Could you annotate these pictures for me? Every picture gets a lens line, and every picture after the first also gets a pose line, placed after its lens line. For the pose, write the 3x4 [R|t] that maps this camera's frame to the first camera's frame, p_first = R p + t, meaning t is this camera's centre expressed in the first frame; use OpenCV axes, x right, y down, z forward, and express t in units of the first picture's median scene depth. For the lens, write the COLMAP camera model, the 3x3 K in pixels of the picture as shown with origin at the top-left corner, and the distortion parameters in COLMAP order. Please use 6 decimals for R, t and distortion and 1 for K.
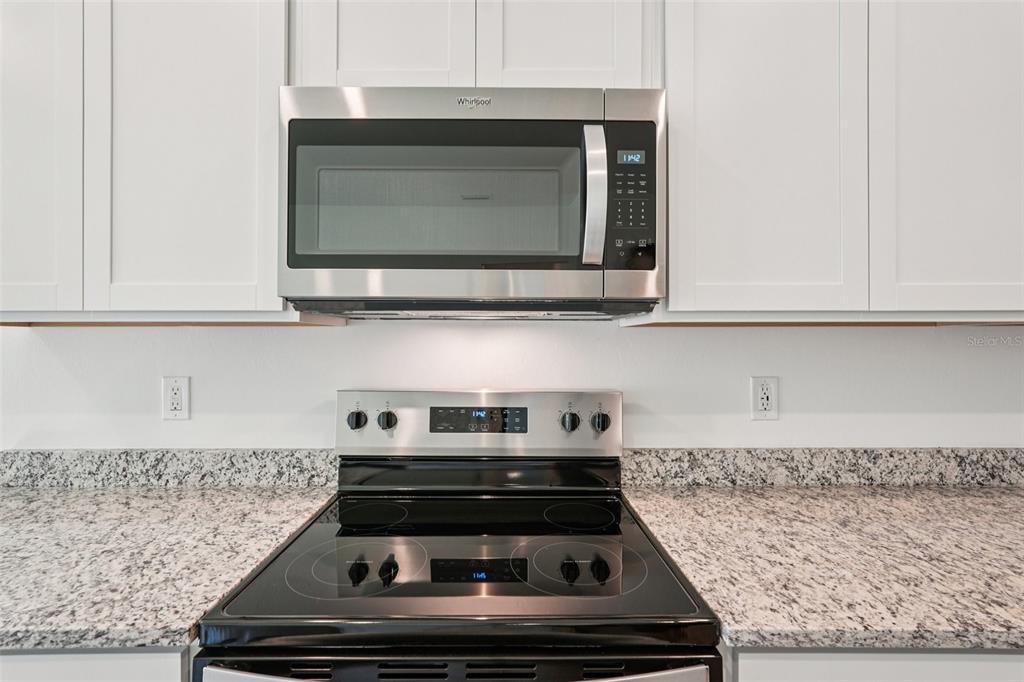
lens RADIAL K [[453.3, 0, 497.4], [0, 453.3, 339.8], [0, 0, 1]] dist [-0.010973, 0.005910]
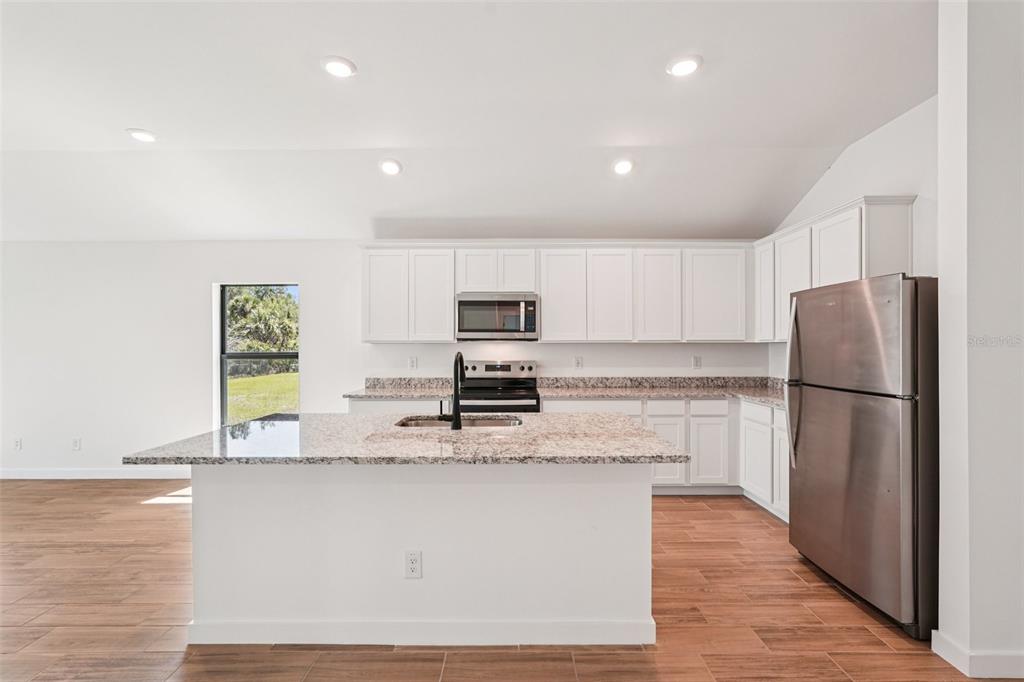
lens RADIAL K [[453.3, 0, 513.0], [0, 453.3, 341.7], [0, 0, 1]] dist [-0.010973, 0.005910]
pose [[0.999998, -0.001126, -0.001606, 0.089850], [0.001124, 0.999999, -0.000924, -0.039570], [0.001607, 0.000922, 0.999998, -2.770000]]
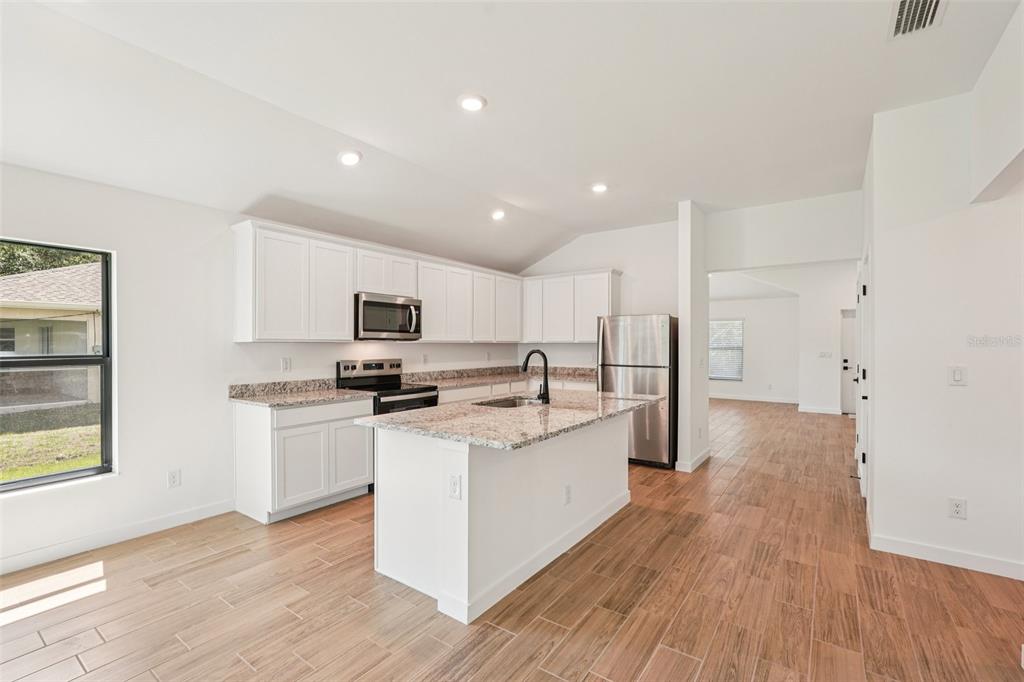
lens RADIAL K [[453.3, 0, 510.8], [0, 453.3, 345.1], [0, 0, 1]] dist [-0.010973, 0.005910]
pose [[0.583384, -0.000672, 0.812196, -2.534108], [-0.005016, 0.999978, 0.004430, -0.033691], [-0.812181, -0.006658, 0.583367, -2.255789]]
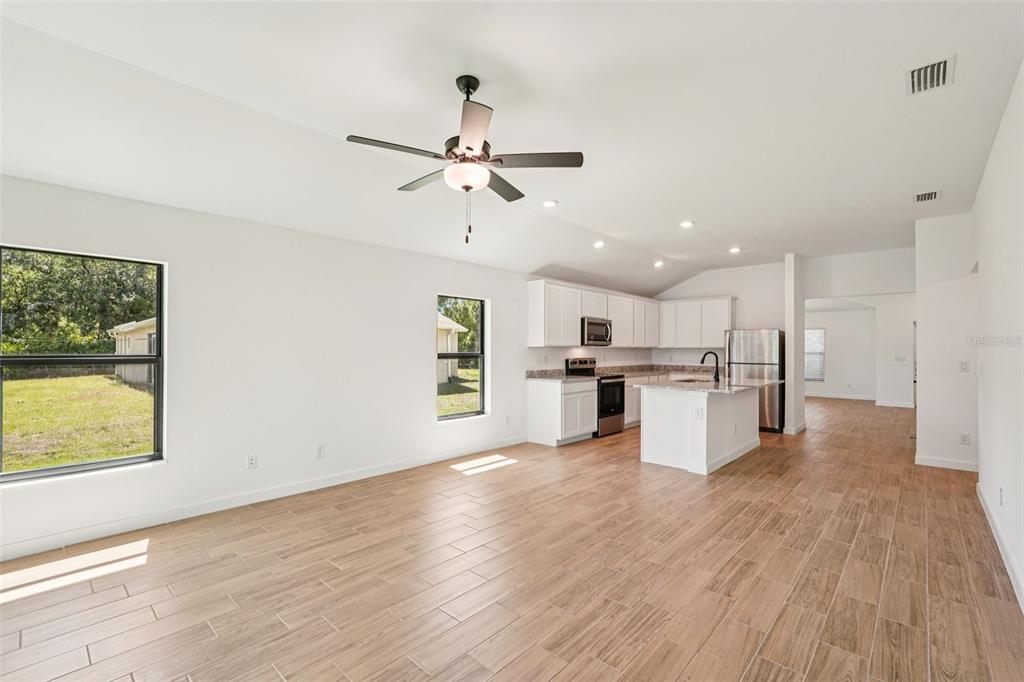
lens RADIAL K [[453.3, 0, 512.2], [0, 453.3, 346.4], [0, 0, 1]] dist [-0.010973, 0.005910]
pose [[0.674438, 0.008710, 0.738280, -5.309831], [-0.007758, 0.999959, -0.004711, -0.007998], [-0.738290, -0.002550, 0.674478, -2.491699]]
